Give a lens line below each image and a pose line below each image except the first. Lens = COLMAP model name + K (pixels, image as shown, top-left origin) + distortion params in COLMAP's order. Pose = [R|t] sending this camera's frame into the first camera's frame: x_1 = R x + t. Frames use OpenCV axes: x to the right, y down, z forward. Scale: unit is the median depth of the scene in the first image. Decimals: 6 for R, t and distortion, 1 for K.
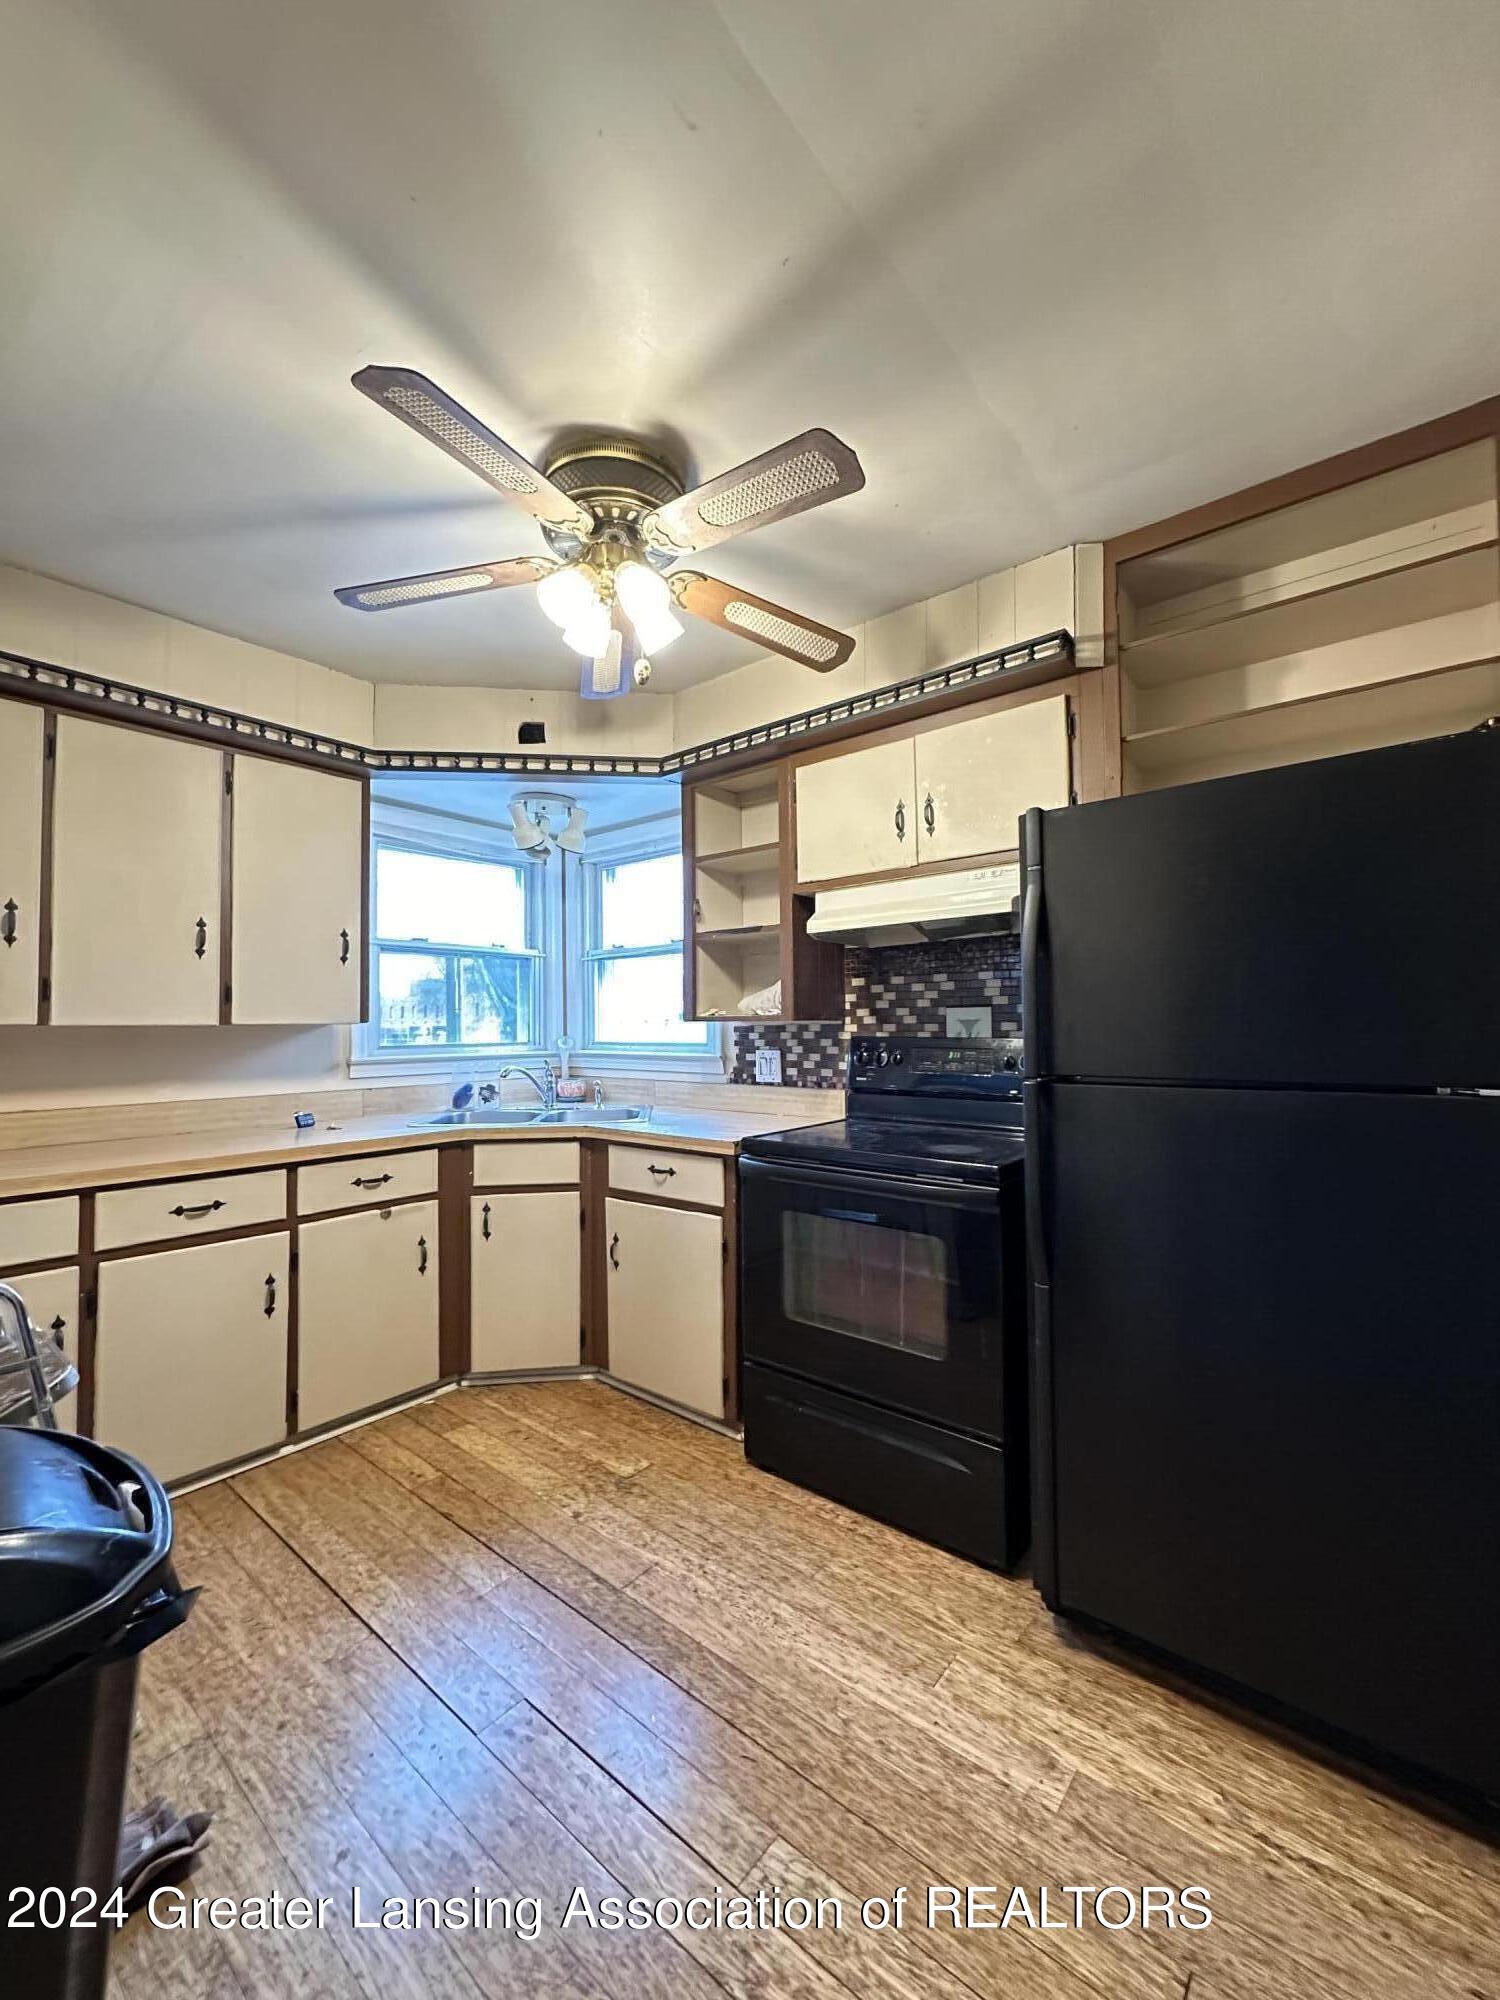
lens RADIAL K [[795.9, 0, 750.0], [0, 795.9, 1000.0], [0, 0, 1]] dist [0.000490, 0.000040]
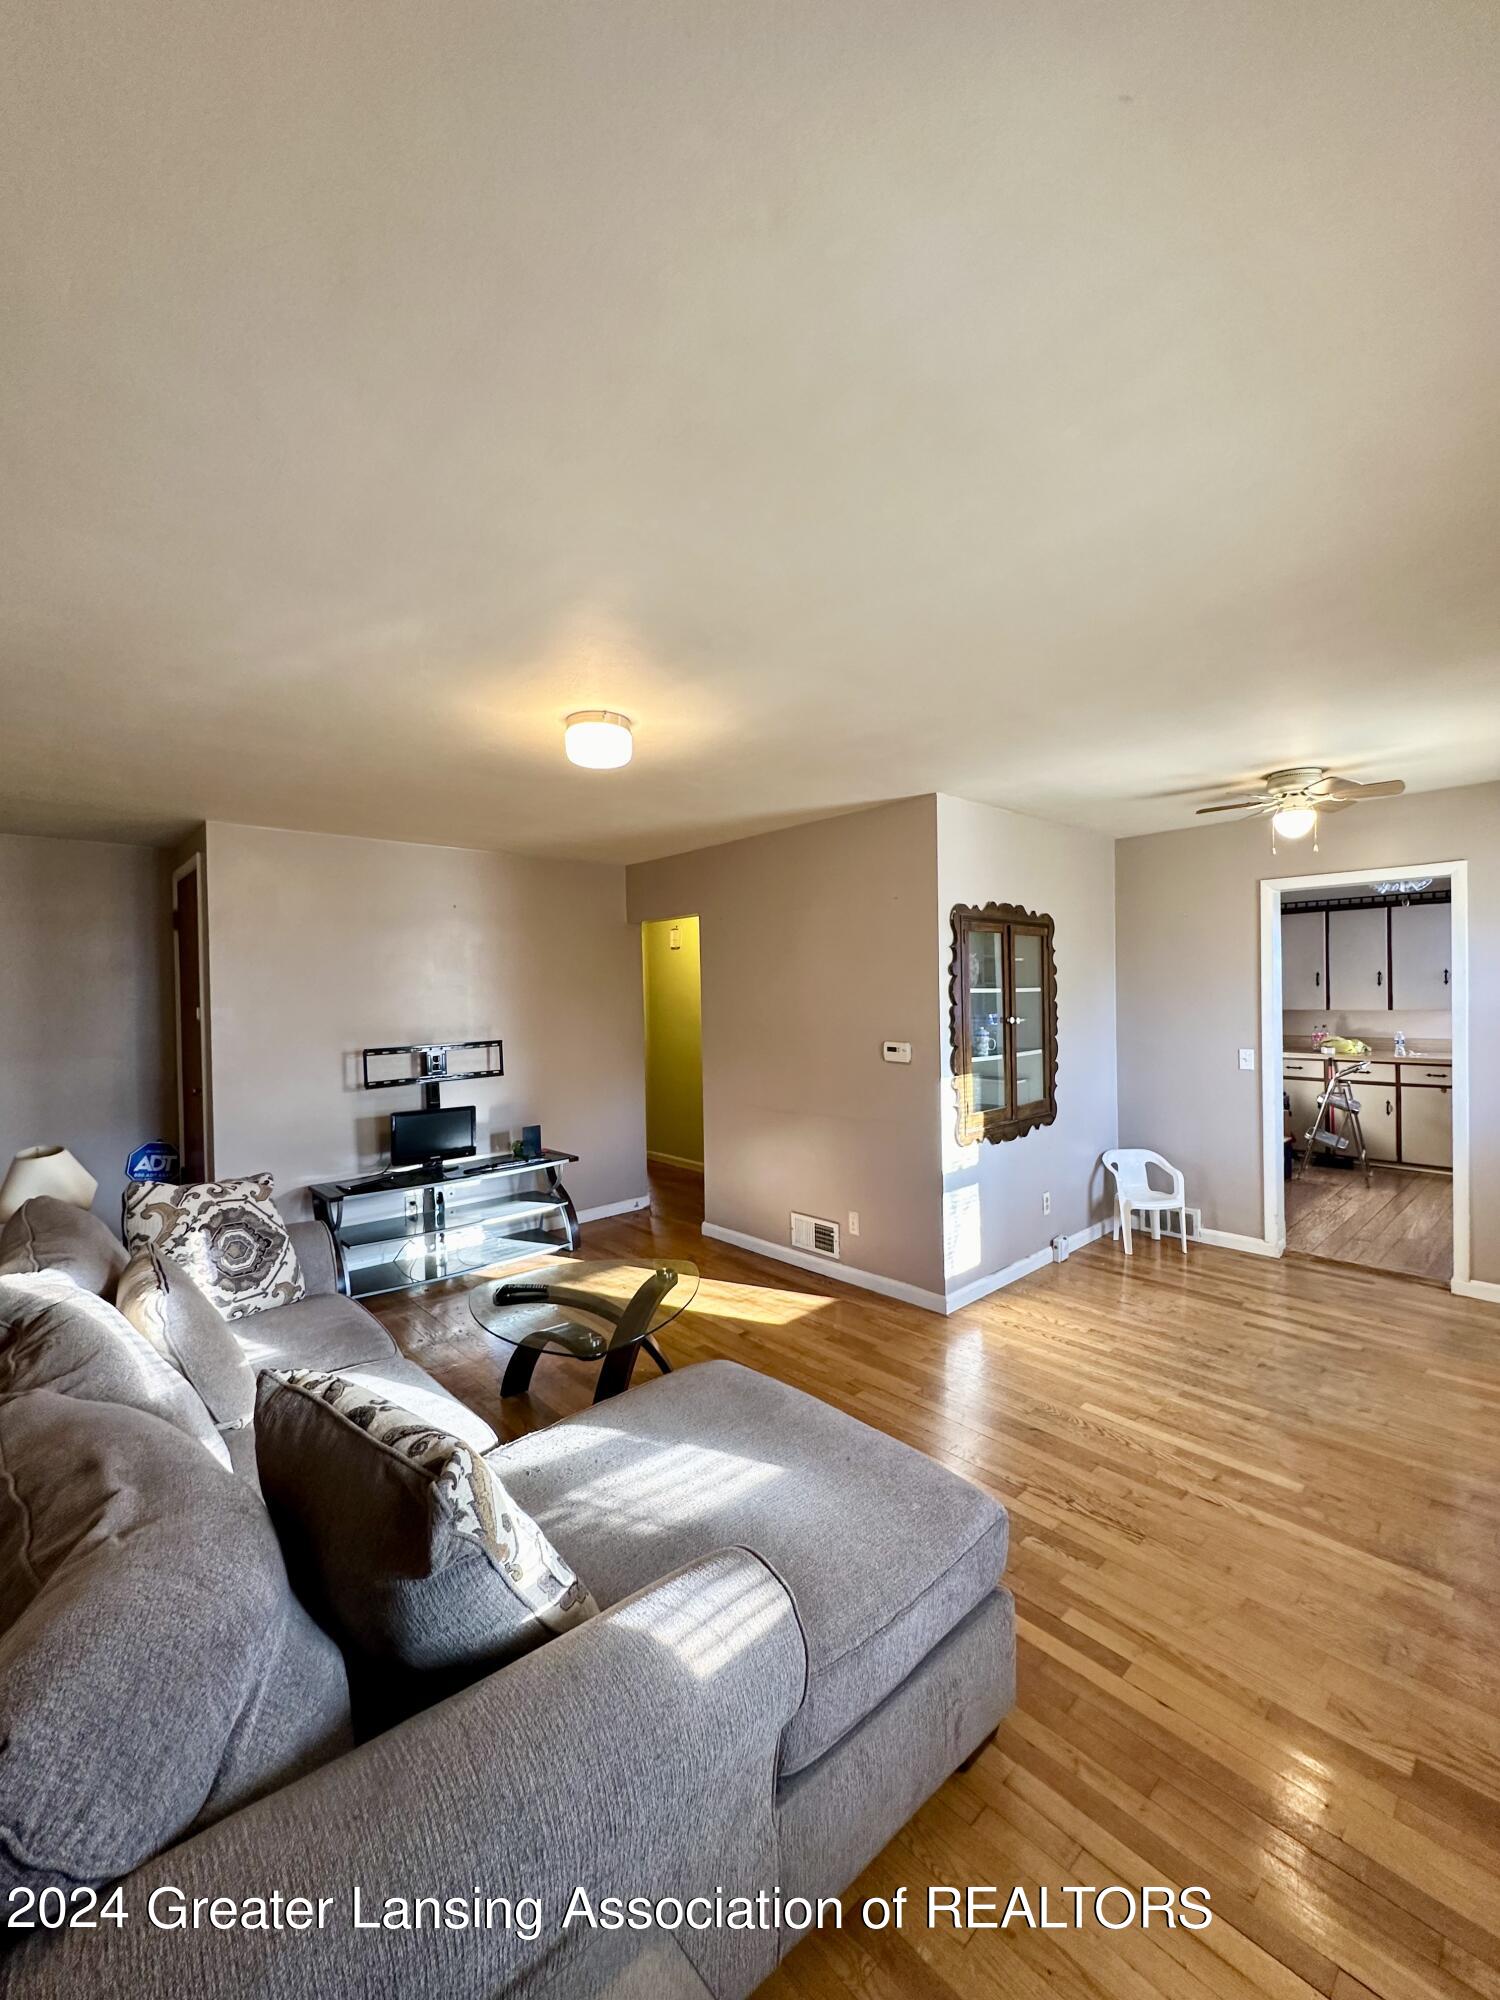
lens RADIAL K [[795.9, 0, 750.0], [0, 795.9, 1000.0], [0, 0, 1]] dist [0.000490, 0.000040]
pose [[-0.146866, 0.023288, -0.988882, 4.454214], [0.058728, 0.998165, 0.014784, -0.329883], [0.987411, -0.055904, -0.147964, -1.406977]]
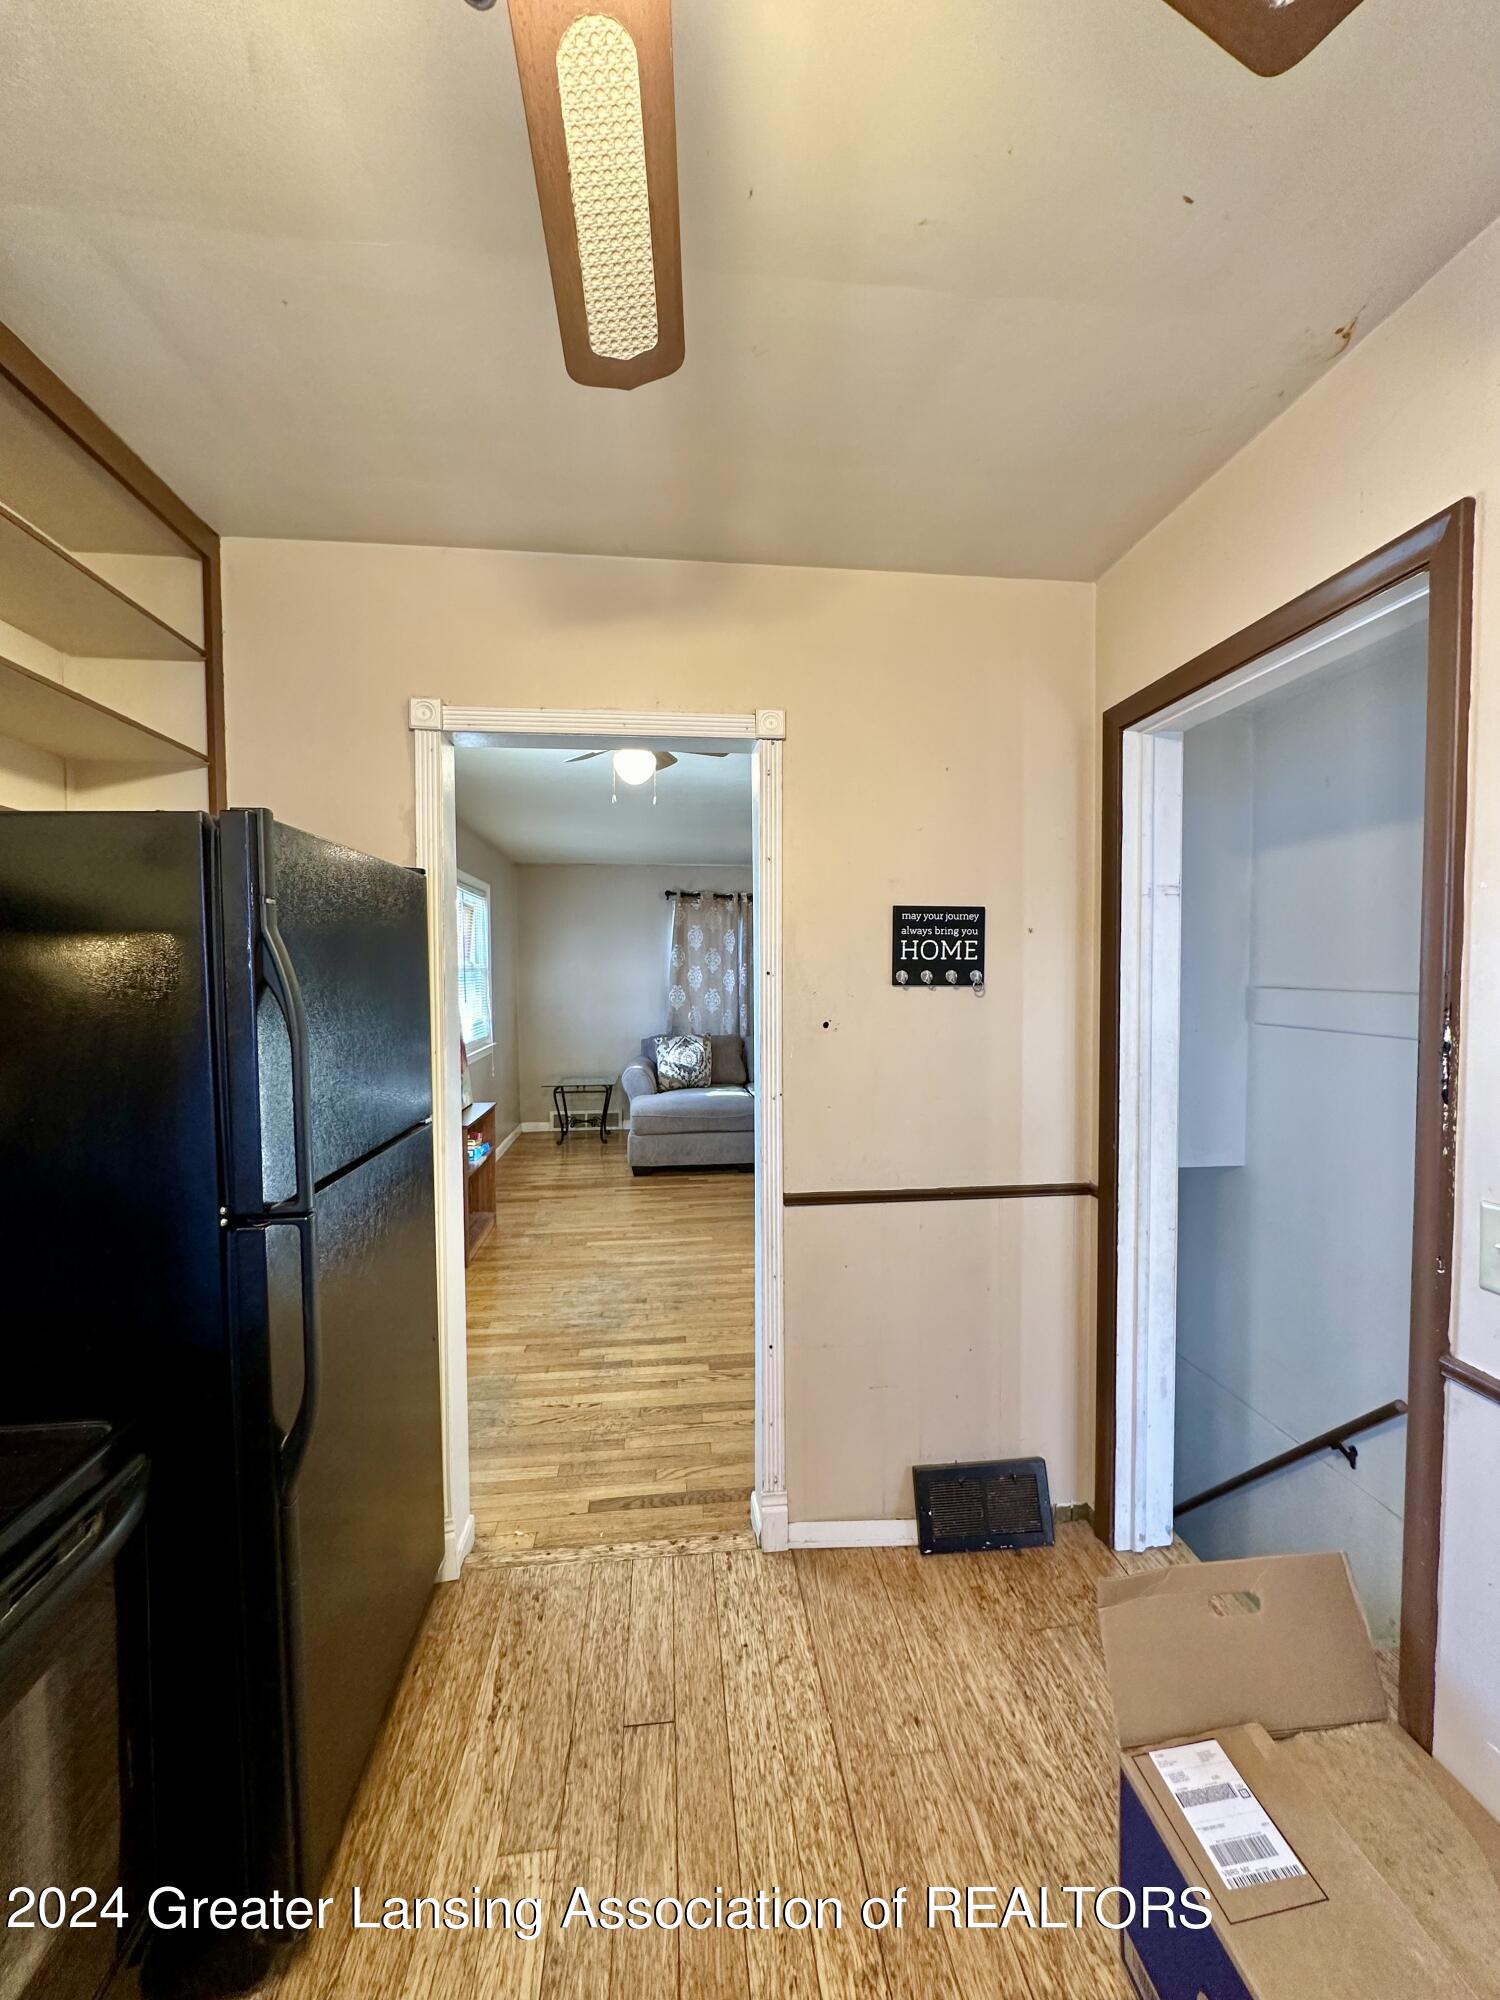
lens RADIAL K [[795.9, 0, 750.0], [0, 795.9, 1000.0], [0, 0, 1]] dist [0.000490, 0.000040]
pose [[-0.717382, -0.010096, 0.696607, -0.516806], [-0.010850, 0.999936, 0.003319, -0.117380], [-0.696596, -0.005177, -0.717445, 1.549539]]
